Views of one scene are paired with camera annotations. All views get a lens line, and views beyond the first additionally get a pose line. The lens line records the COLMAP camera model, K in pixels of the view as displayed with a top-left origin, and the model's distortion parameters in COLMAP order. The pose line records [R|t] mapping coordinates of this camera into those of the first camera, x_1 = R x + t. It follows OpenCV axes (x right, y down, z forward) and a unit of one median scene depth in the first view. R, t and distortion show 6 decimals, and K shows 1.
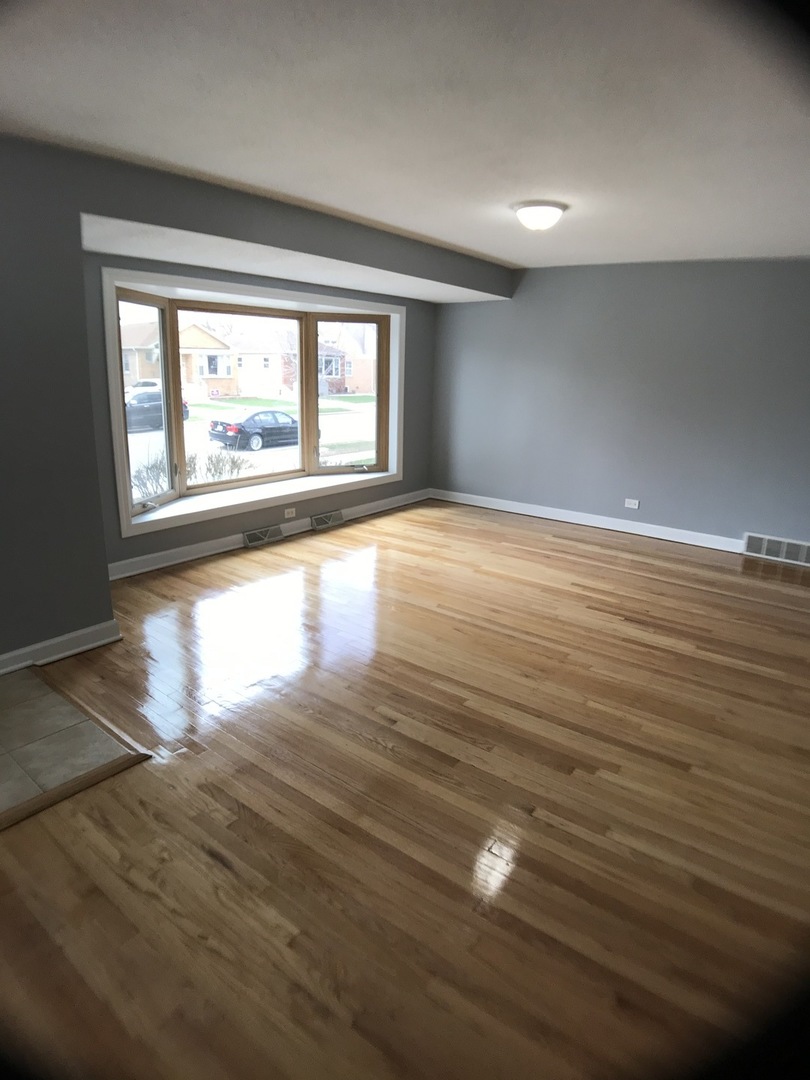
lens RADIAL K [[611.8, 0, 398.3], [0, 611.8, 534.0], [0, 0, 1]] dist [-0.108174, 0.009771]
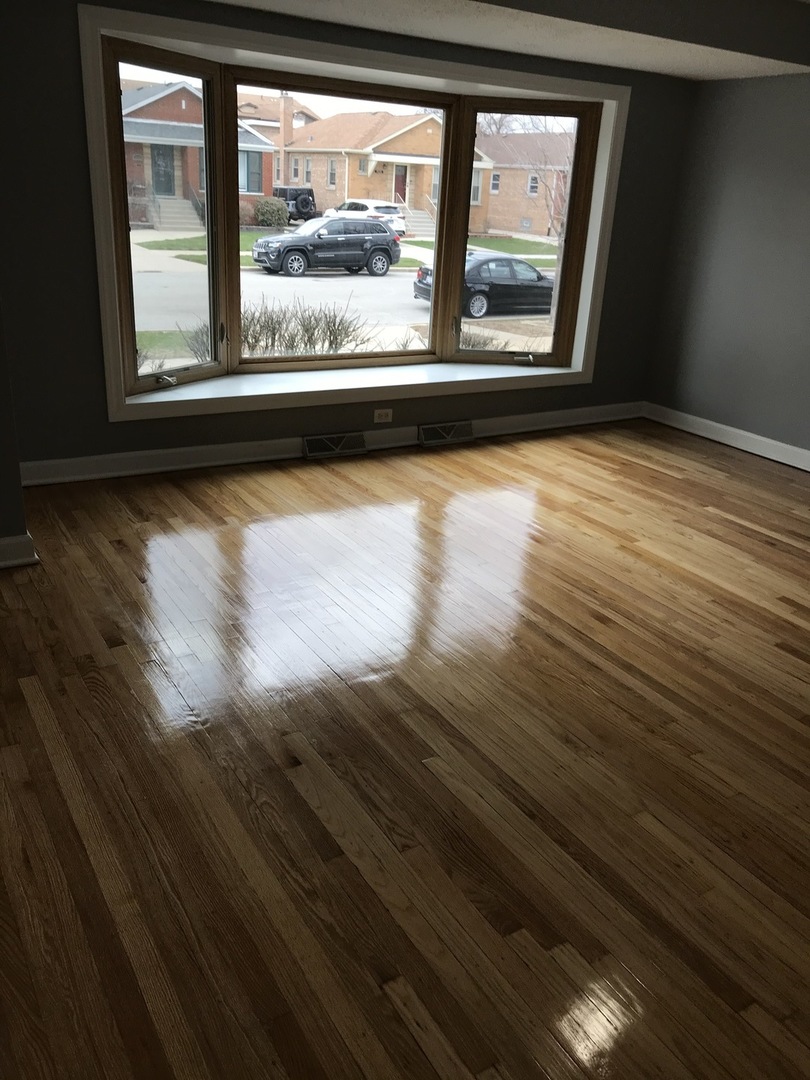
lens RADIAL K [[882.6, 0, 404.1], [0, 882.6, 541.2], [0, 0, 1]] dist [0.011056, -0.003783]
pose [[0.935960, 0.160909, -0.313188, 0.169781], [-0.126951, 0.983862, 0.126094, -0.024296], [0.328423, -0.078259, 0.941283, 0.089343]]
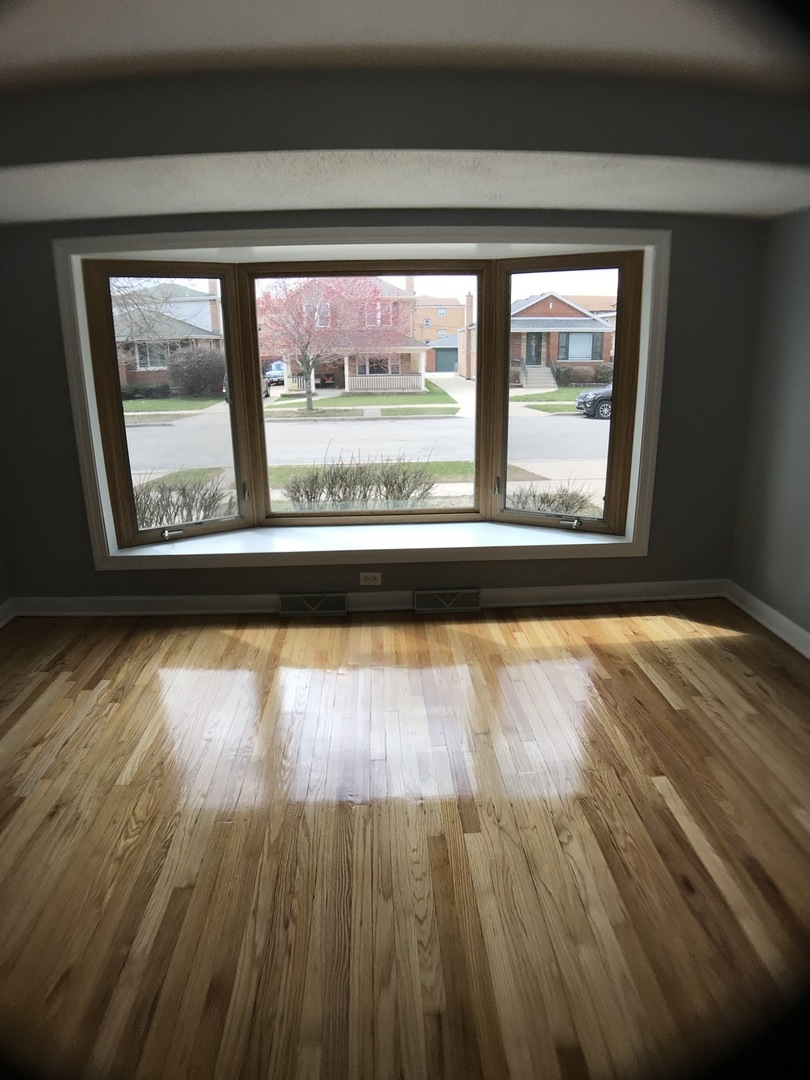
lens RADIAL K [[611.8, 0, 404.9], [0, 611.8, 532.6], [0, 0, 1]] dist [-0.108174, 0.009771]
pose [[0.645743, 0.192085, -0.738999, 0.321870], [-0.171985, 0.979559, 0.104331, -0.159029], [0.743933, 0.059726, 0.665580, 0.597354]]
